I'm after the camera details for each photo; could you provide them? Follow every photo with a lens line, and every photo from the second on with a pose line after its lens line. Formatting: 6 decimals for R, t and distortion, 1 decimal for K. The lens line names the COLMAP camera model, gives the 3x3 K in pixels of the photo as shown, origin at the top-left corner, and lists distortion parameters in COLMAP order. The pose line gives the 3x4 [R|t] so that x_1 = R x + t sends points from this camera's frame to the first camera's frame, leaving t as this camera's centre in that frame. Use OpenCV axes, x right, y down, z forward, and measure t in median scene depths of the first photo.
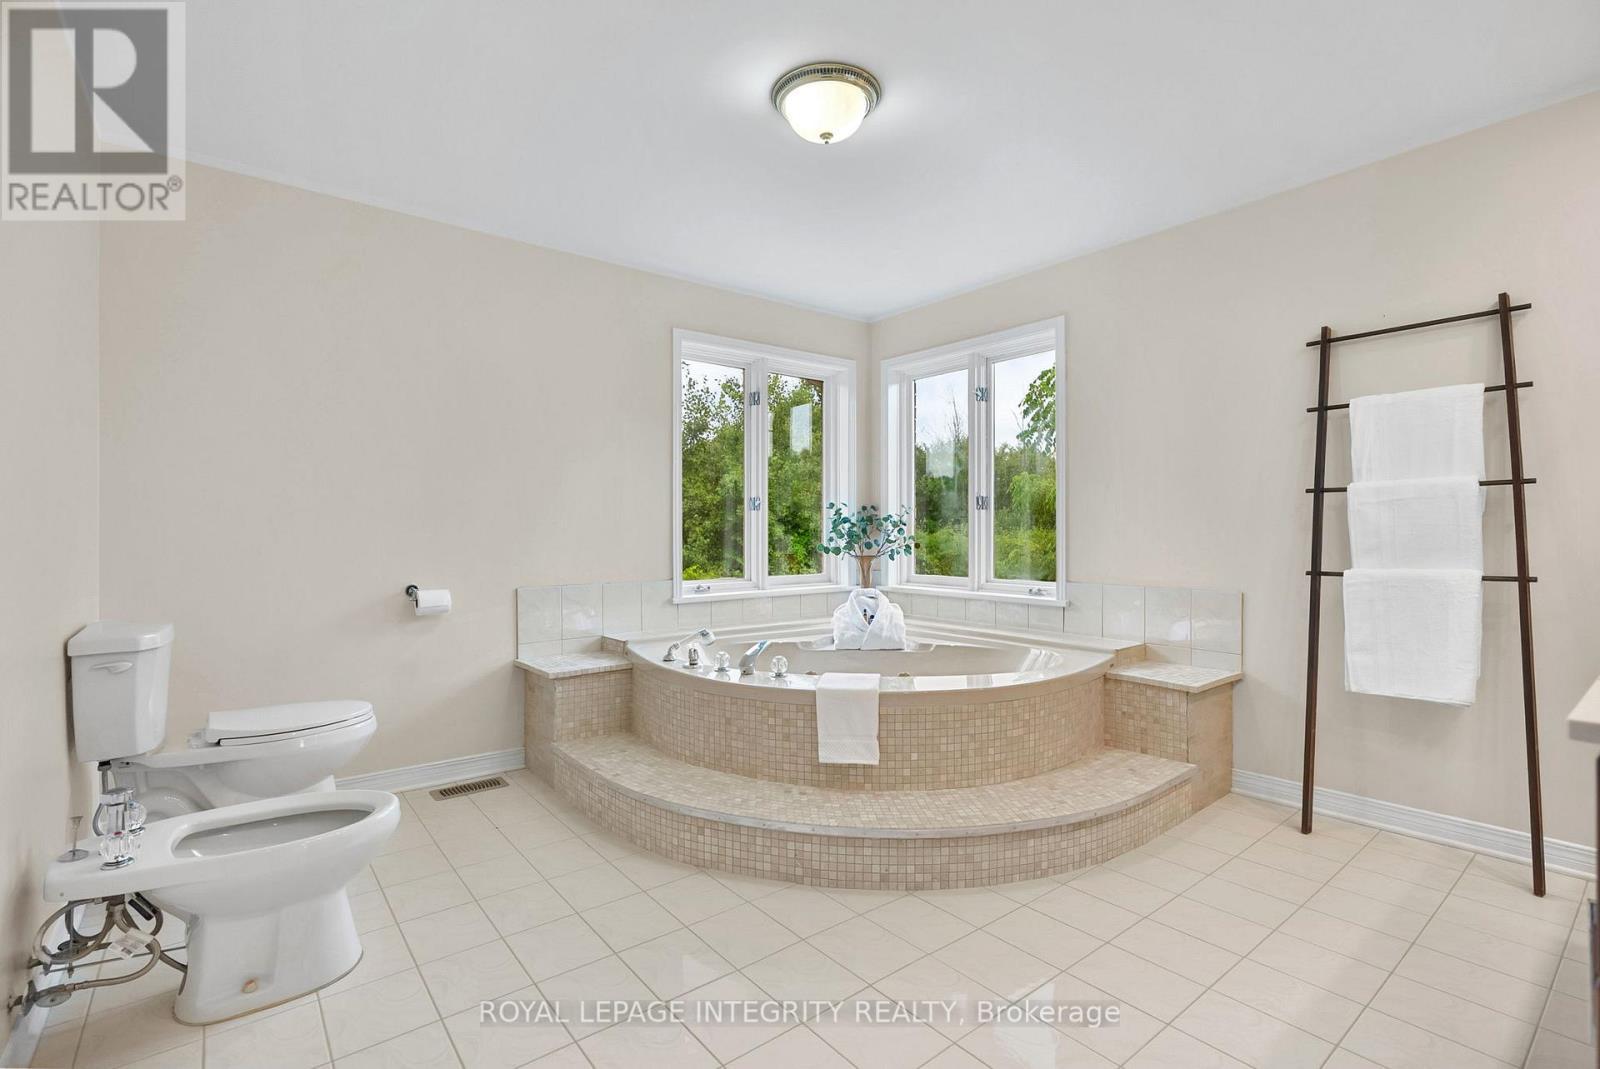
lens RADIAL K [[739.3, 0, 806.7], [0, 739.3, 534.5], [0, 0, 1]] dist [-0.003973, 0.000419]
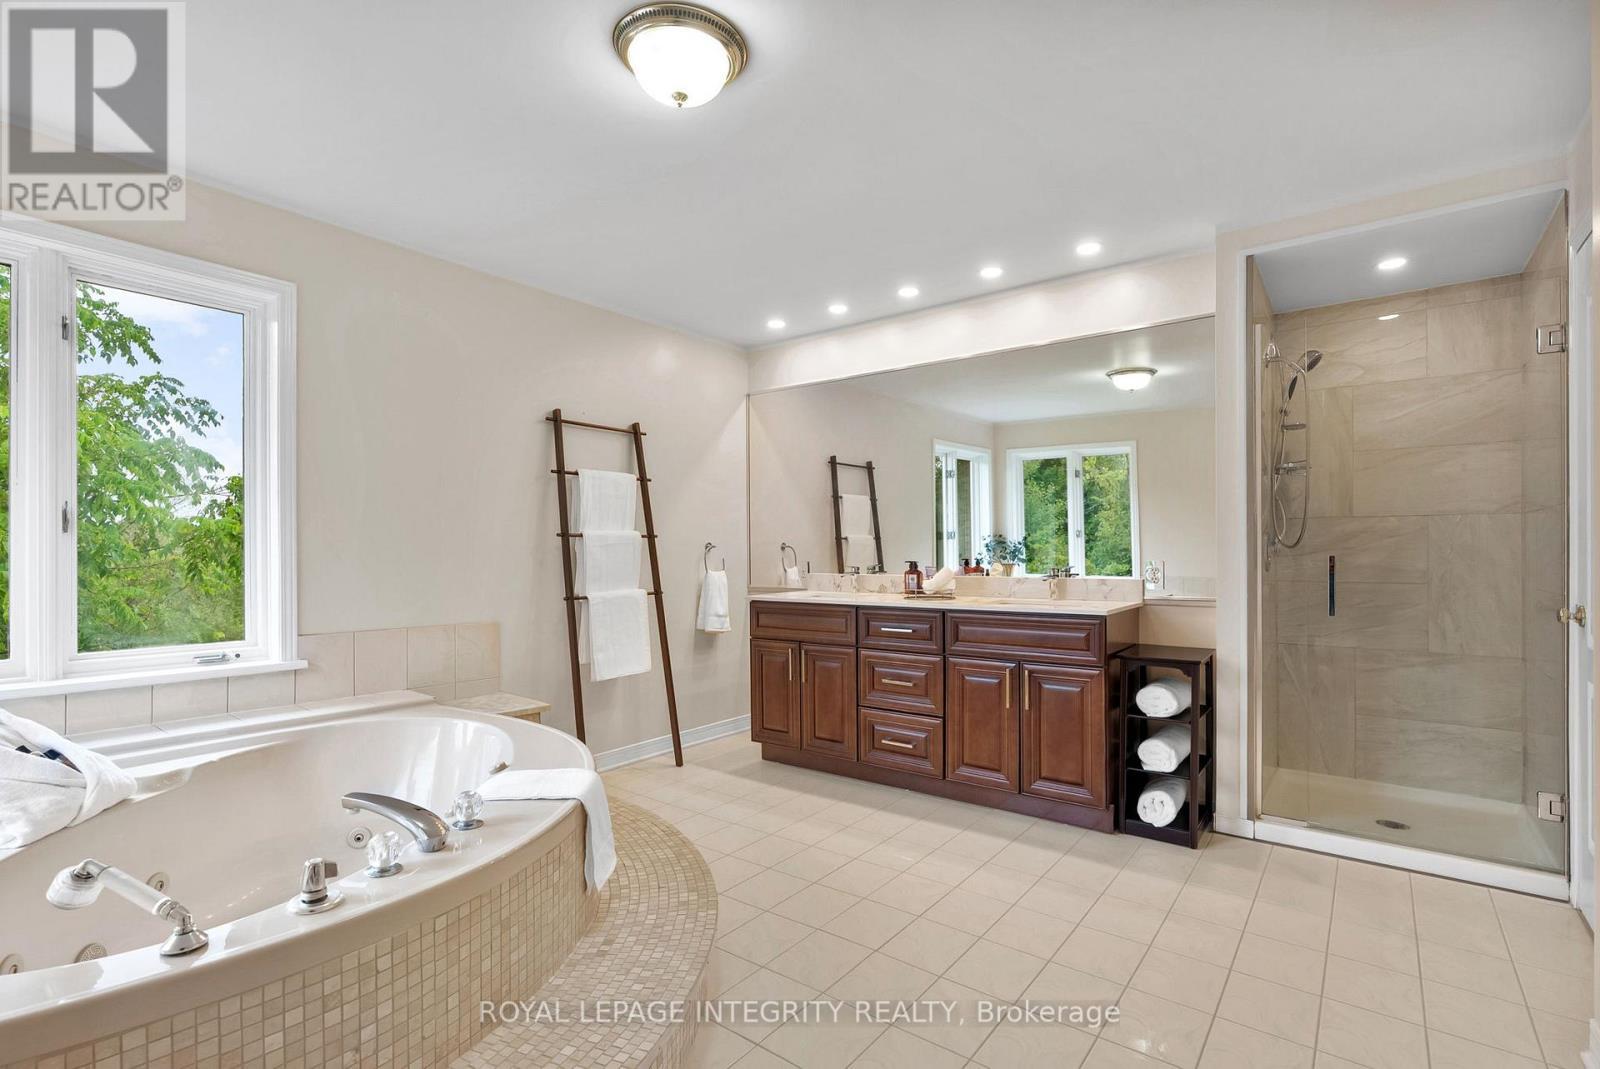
lens RADIAL K [[741.3, 0, 798.9], [0, 741.3, 560.5], [0, 0, 1]] dist [-0.002603, -0.000082]
pose [[-0.230233, 0.001091, 0.973135, -0.686692], [0.012738, 0.999917, 0.001892, -0.012389], [-0.973052, 0.012831, -0.230228, 0.916748]]
